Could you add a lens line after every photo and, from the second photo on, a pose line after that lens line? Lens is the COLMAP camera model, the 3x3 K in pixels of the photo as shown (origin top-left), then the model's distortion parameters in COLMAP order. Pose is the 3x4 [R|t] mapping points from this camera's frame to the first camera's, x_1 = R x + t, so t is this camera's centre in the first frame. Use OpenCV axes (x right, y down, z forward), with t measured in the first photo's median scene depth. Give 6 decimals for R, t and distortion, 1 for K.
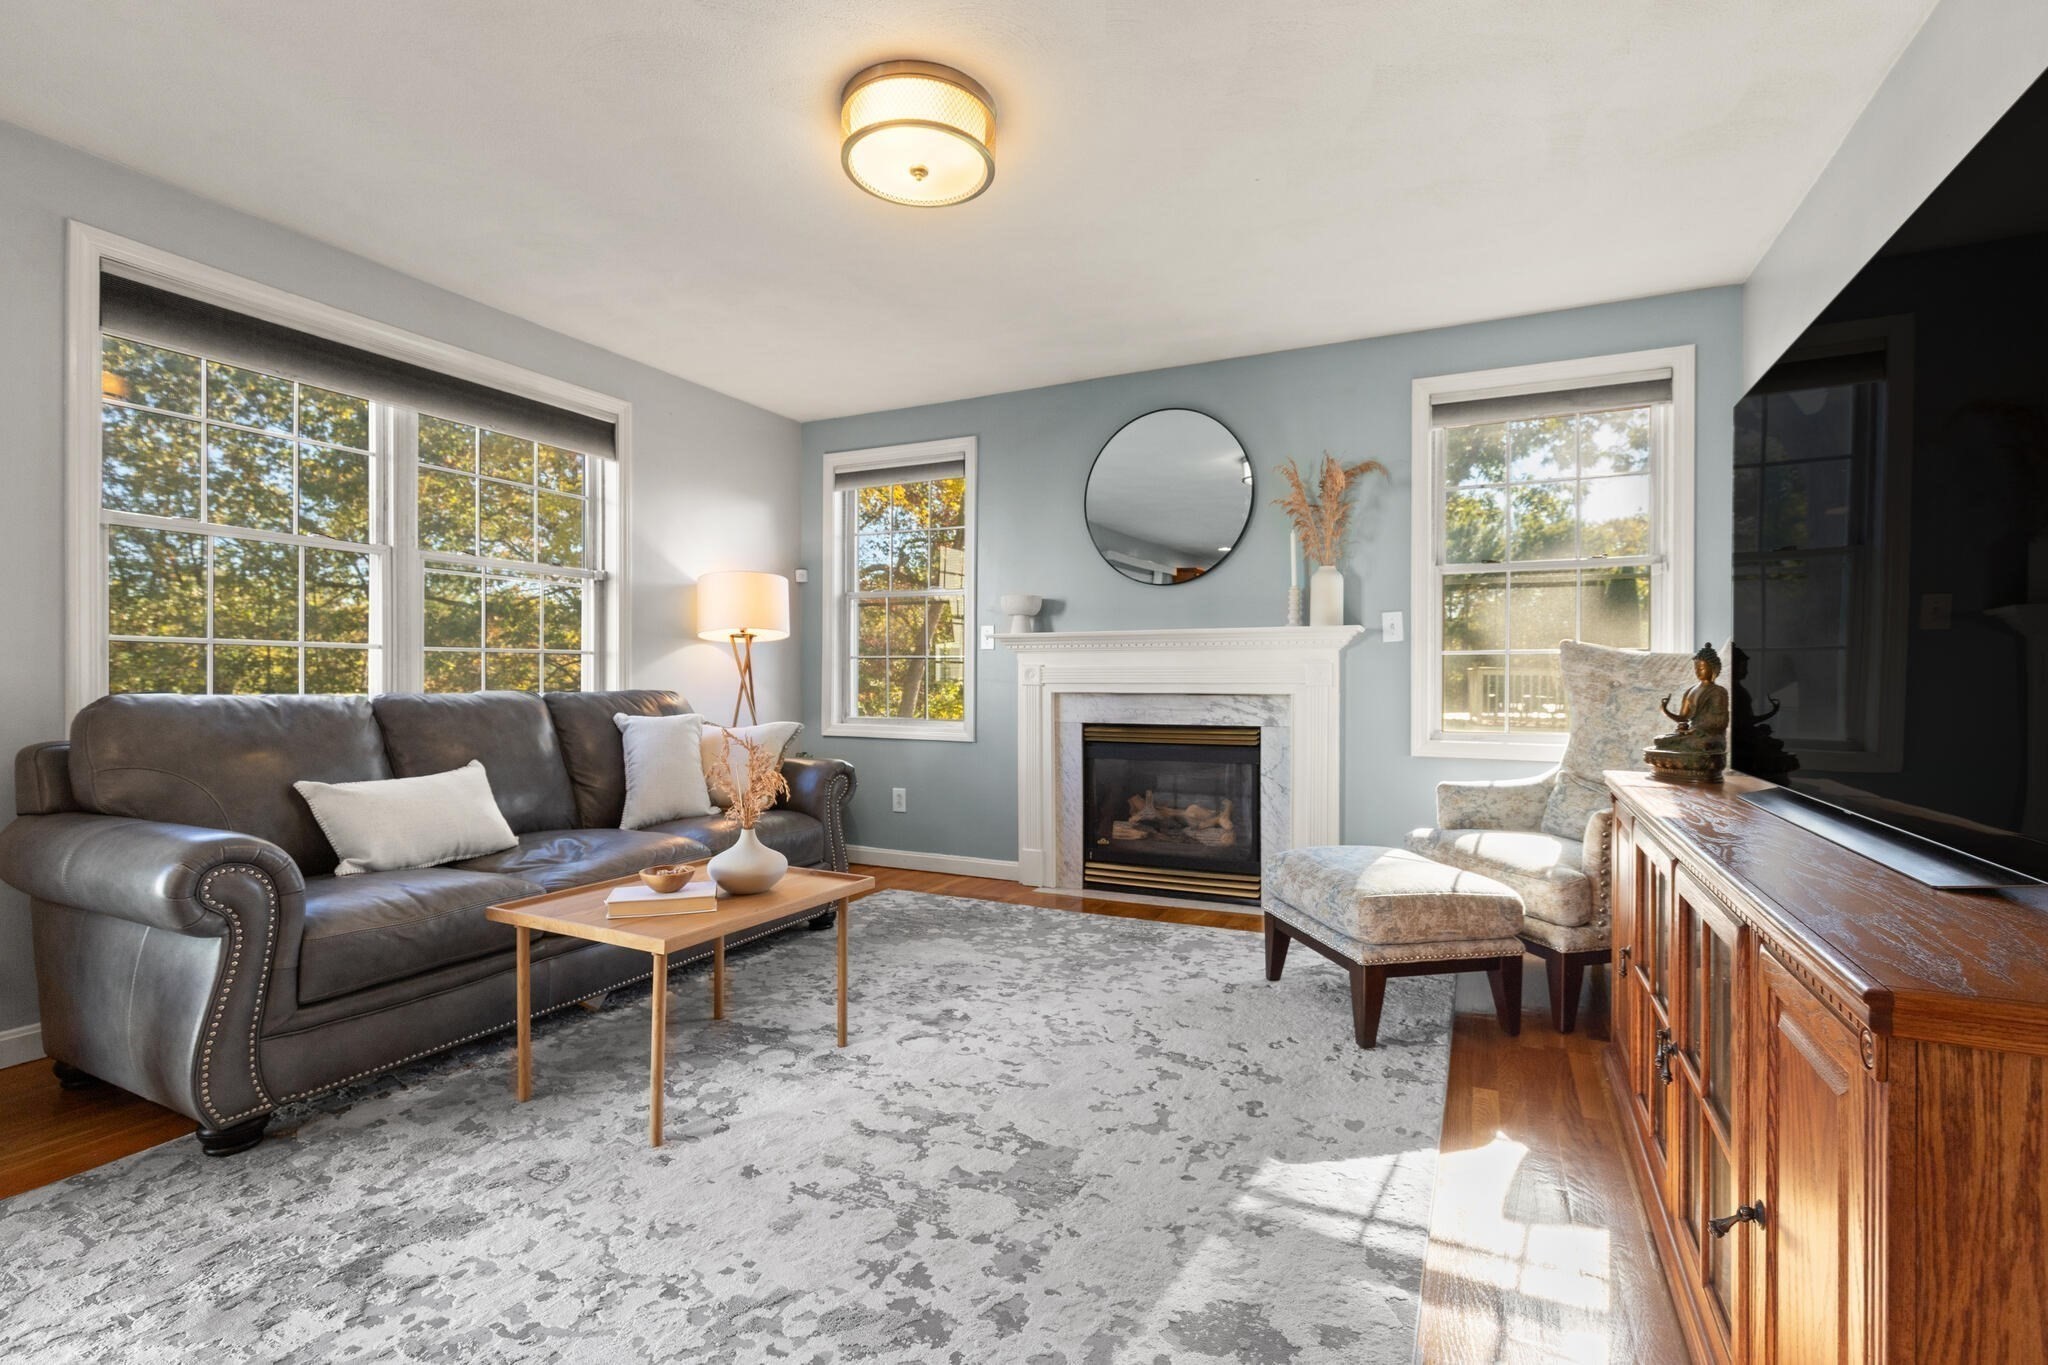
lens RADIAL K [[946.5, 0, 1034.5], [0, 946.5, 678.0], [0, 0, 1]] dist [0.004878, -0.000976]
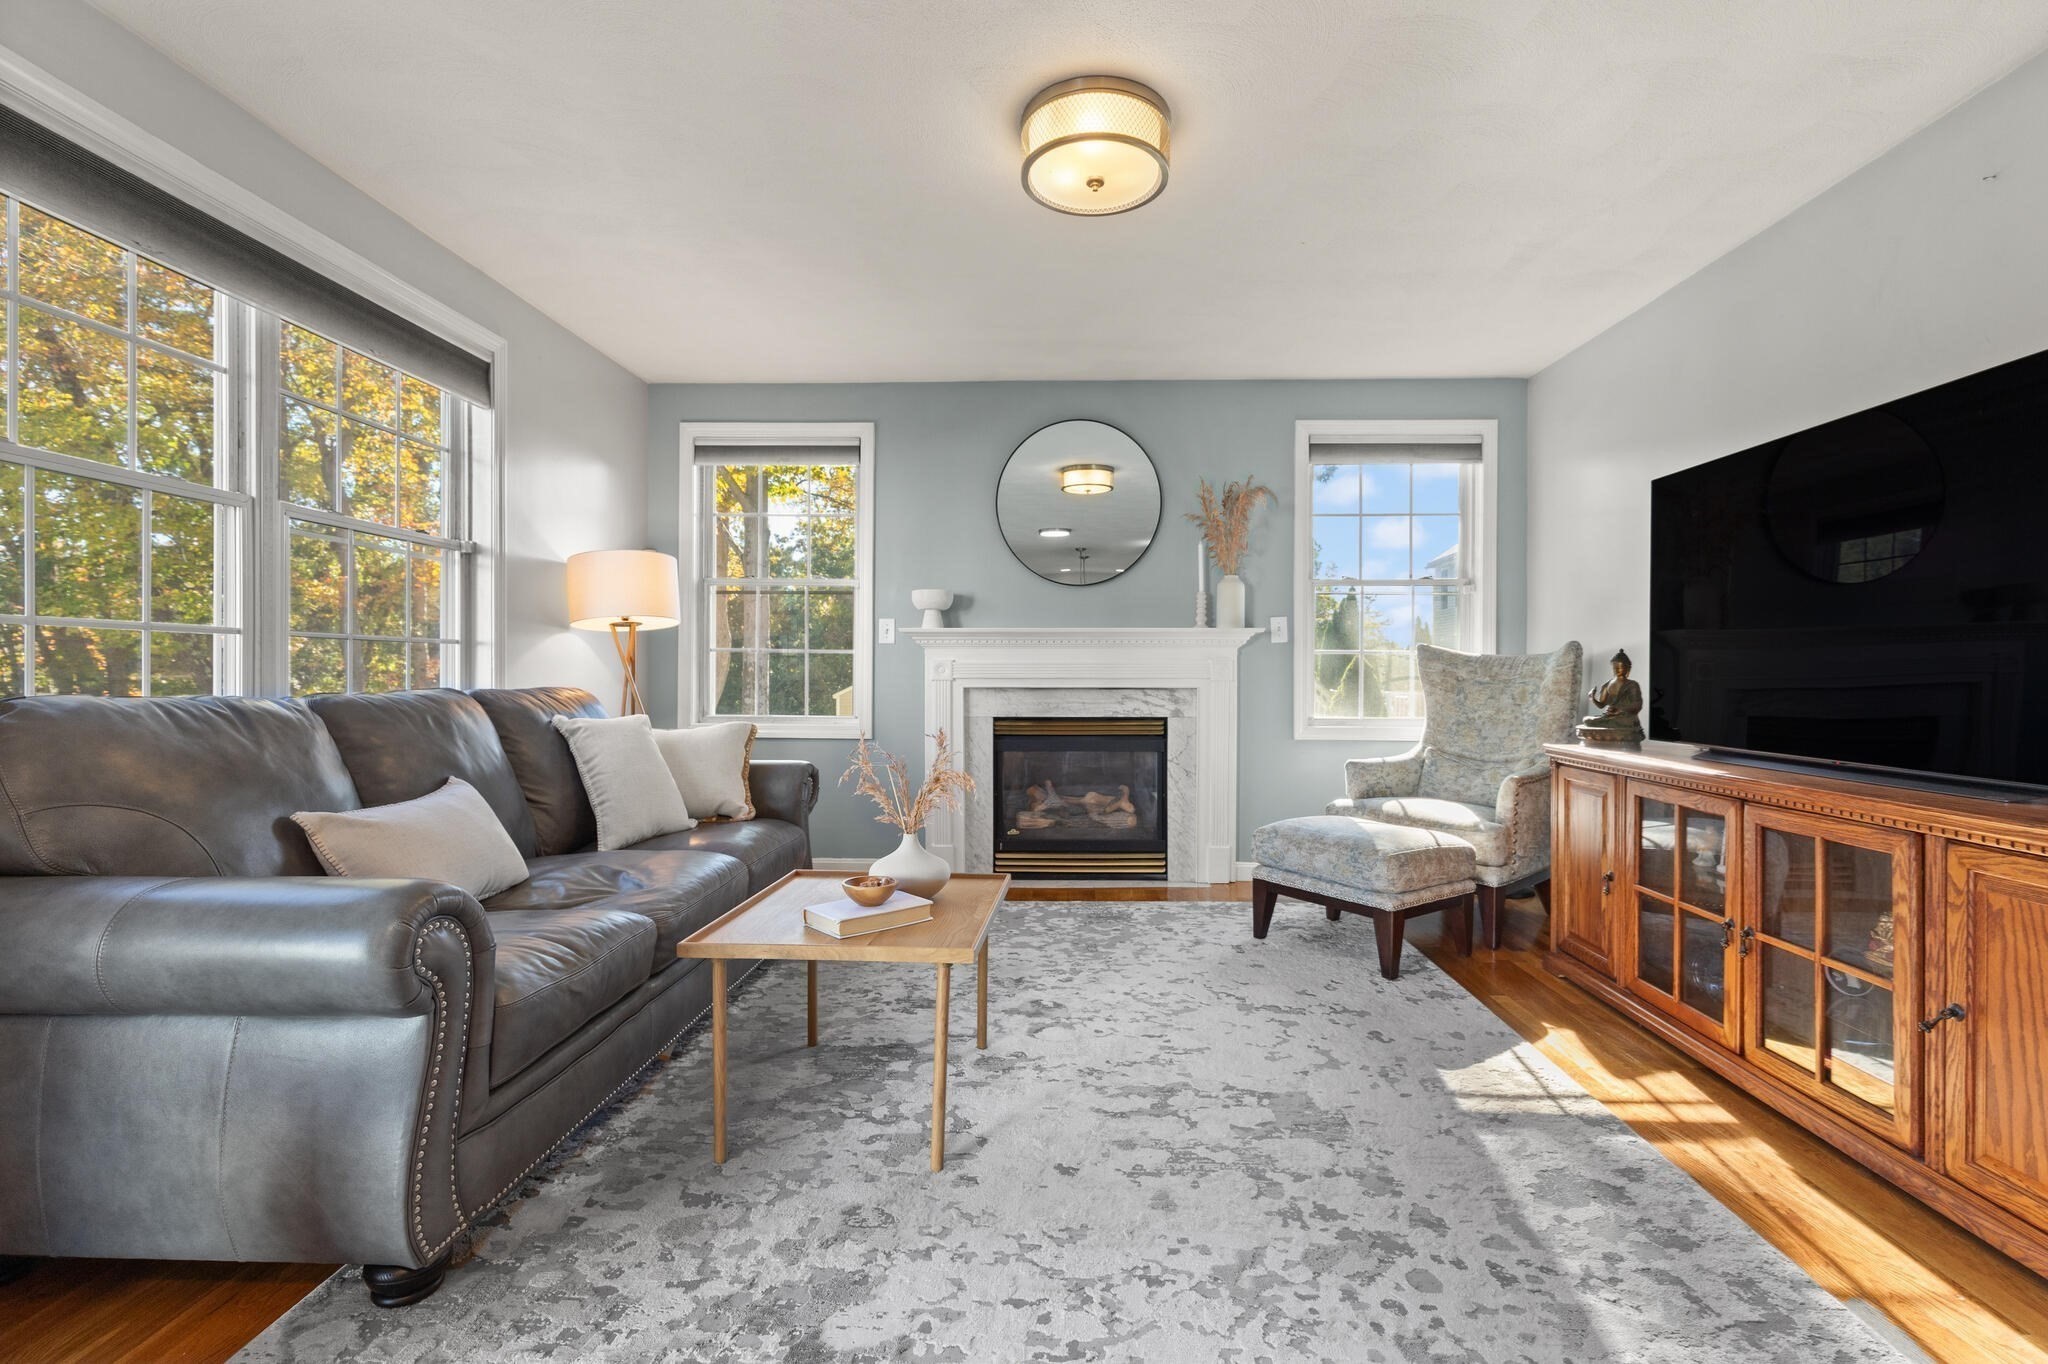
lens RADIAL K [[946.5, 0, 1061.1], [0, 946.5, 675.4], [0, 0, 1]] dist [0.004878, -0.000976]
pose [[0.910051, -0.000003, 0.414495, -0.514649], [-0.001747, 0.999991, 0.003843, -0.002732], [-0.414492, -0.004222, 0.910043, 0.069050]]
